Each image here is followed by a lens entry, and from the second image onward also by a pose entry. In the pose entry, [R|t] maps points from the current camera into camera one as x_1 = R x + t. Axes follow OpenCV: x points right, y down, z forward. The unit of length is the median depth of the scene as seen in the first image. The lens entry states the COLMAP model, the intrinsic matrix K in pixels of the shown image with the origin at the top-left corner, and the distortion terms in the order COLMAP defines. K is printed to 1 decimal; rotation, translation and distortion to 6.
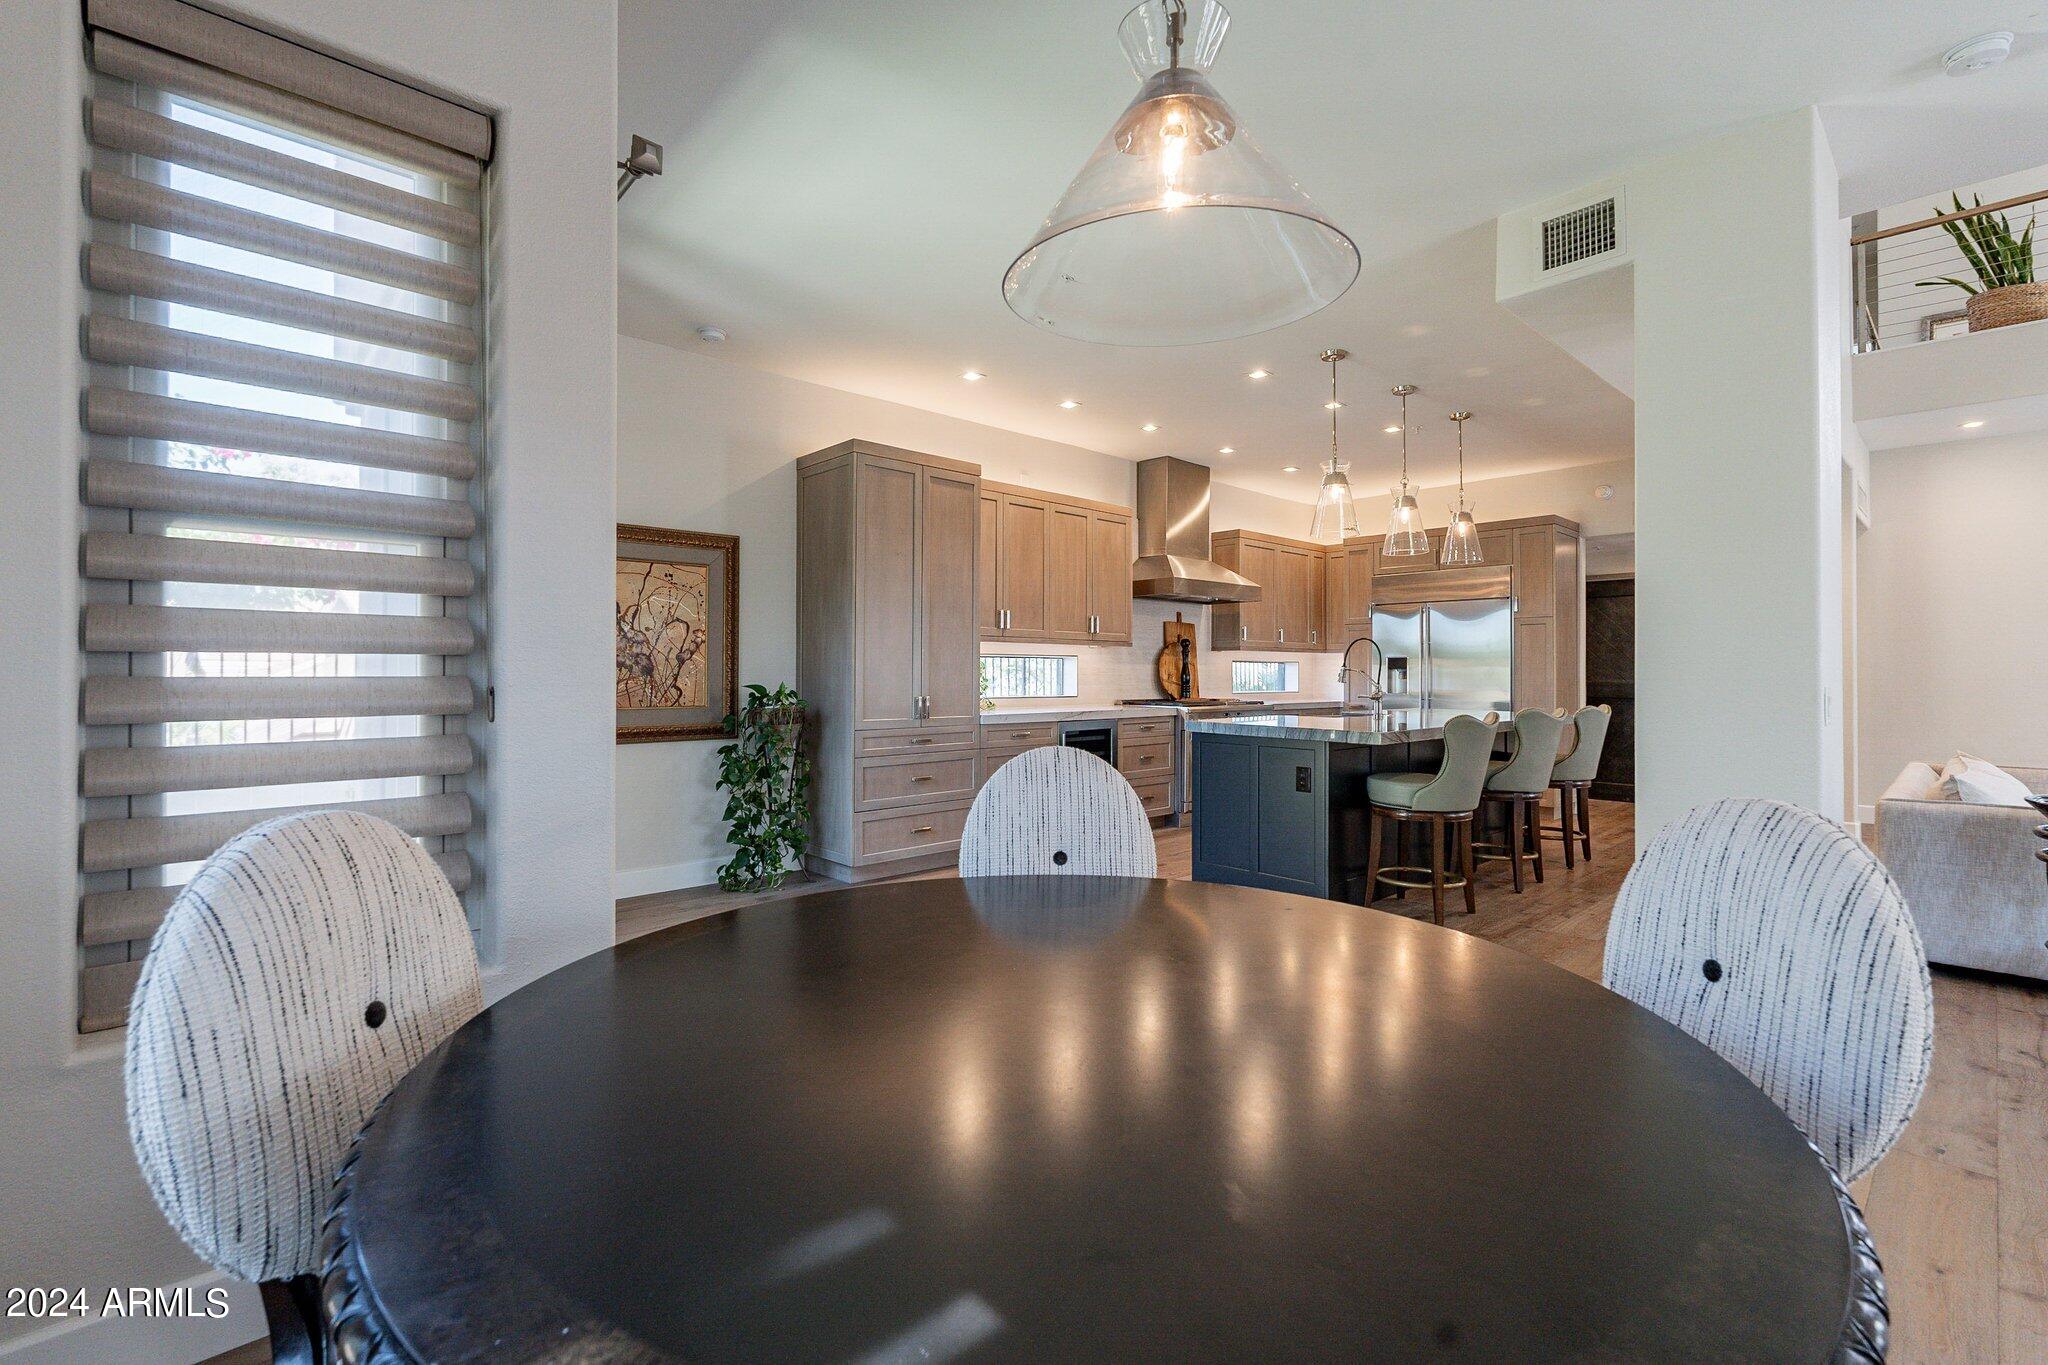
lens RADIAL K [[885.6, 0, 1023.9], [0, 885.6, 678.2], [0, 0, 1]] dist [-0.008665, -0.000040]
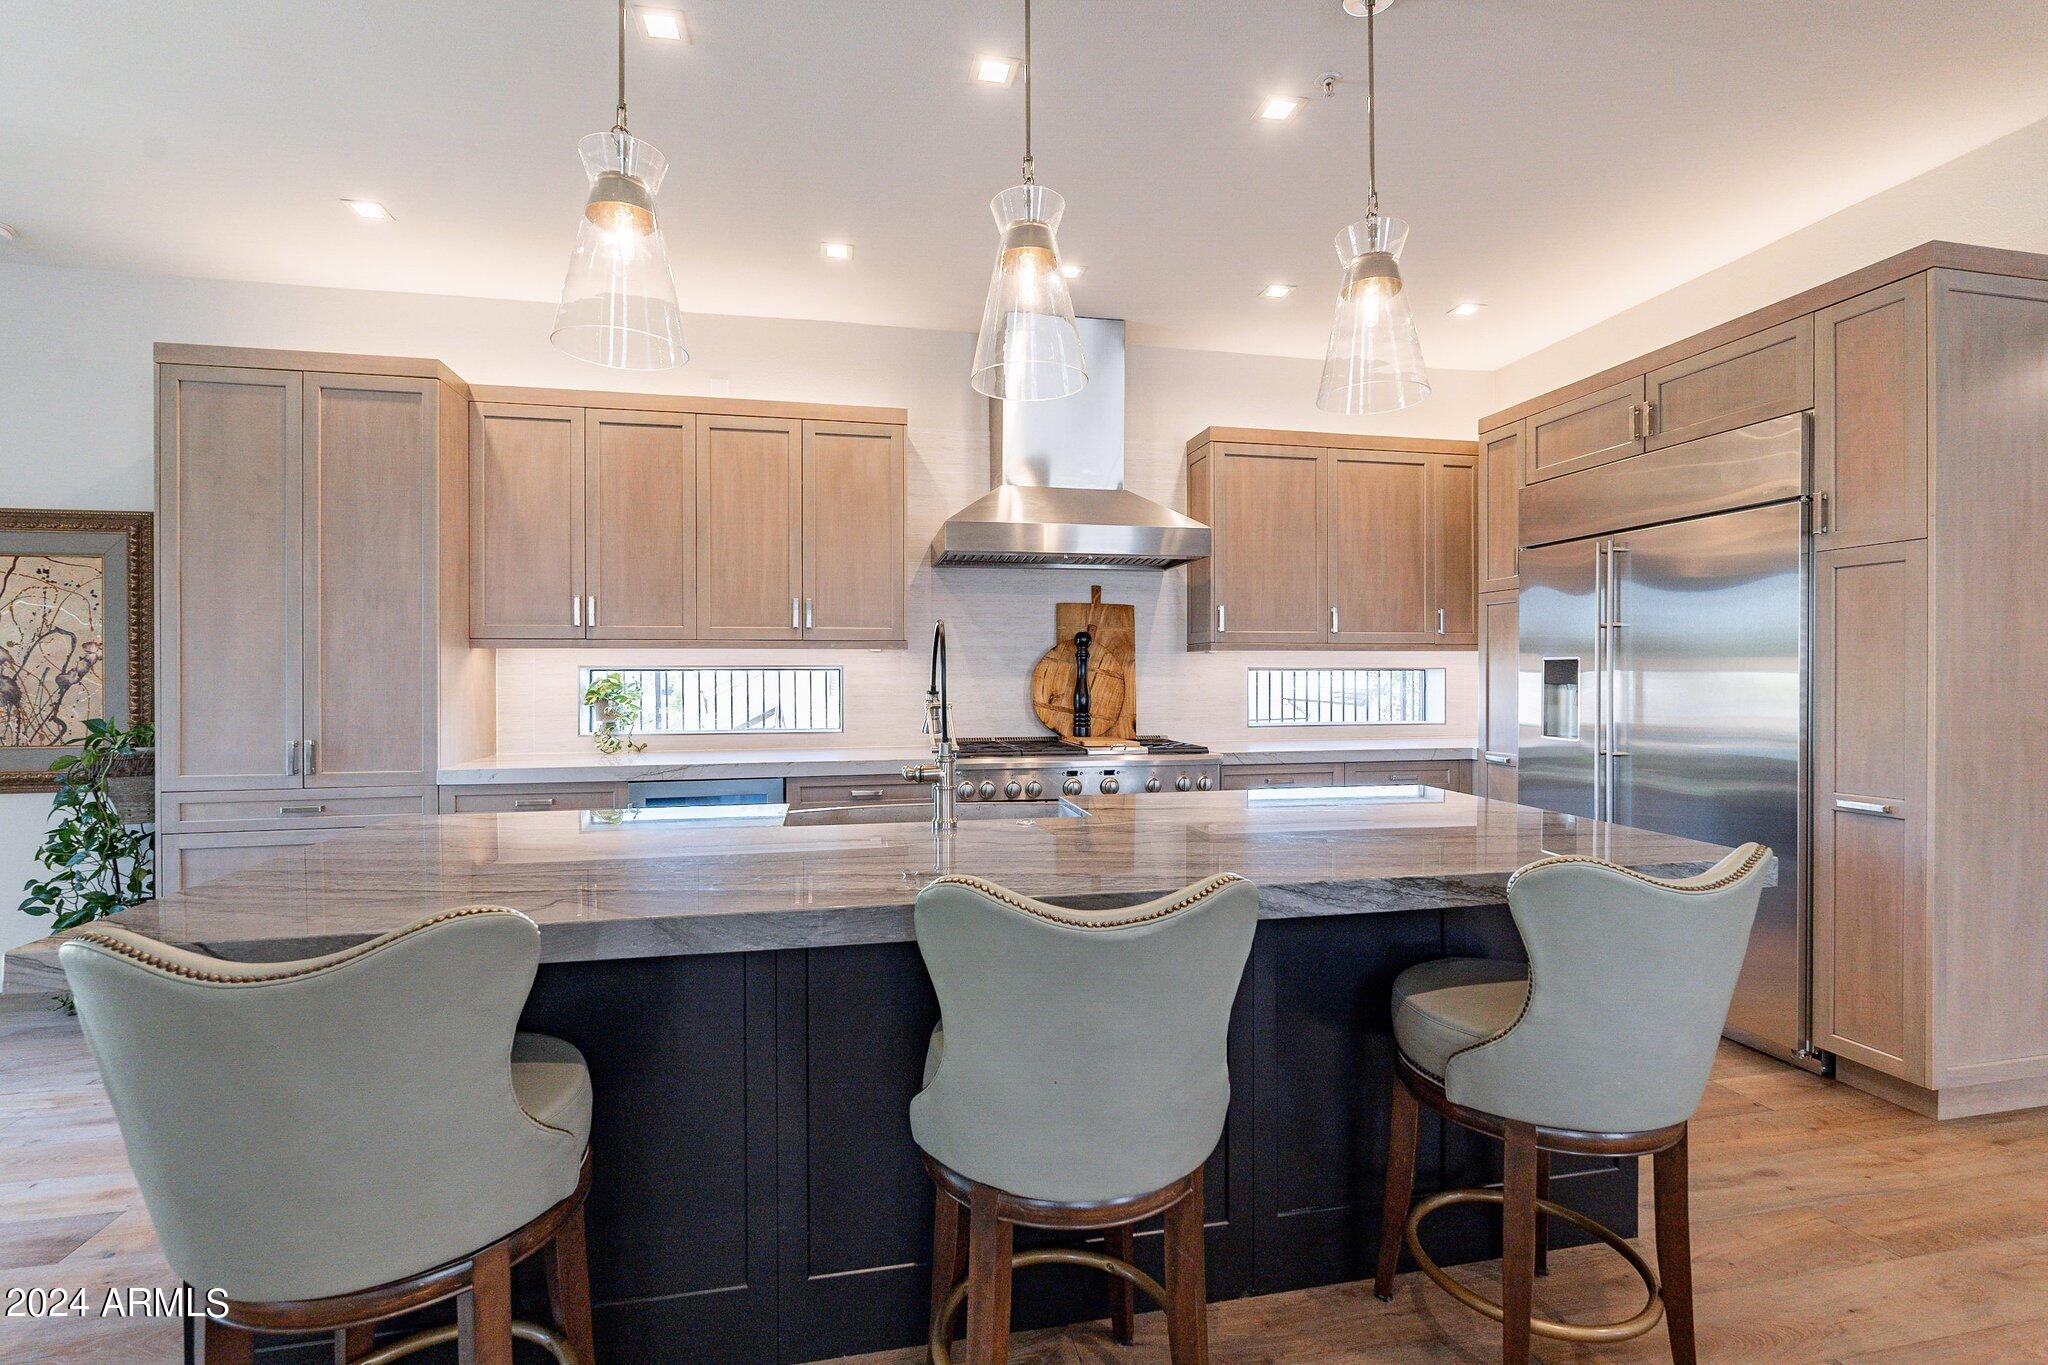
lens RADIAL K [[885.6, 0, 1020.9], [0, 885.6, 680.8], [0, 0, 1]] dist [-0.008665, -0.000040]
pose [[0.860168, -0.001577, -0.510009, 0.623872], [0.002198, 0.999997, 0.000616, -0.019777], [0.510007, -0.001651, 0.860169, 0.704332]]
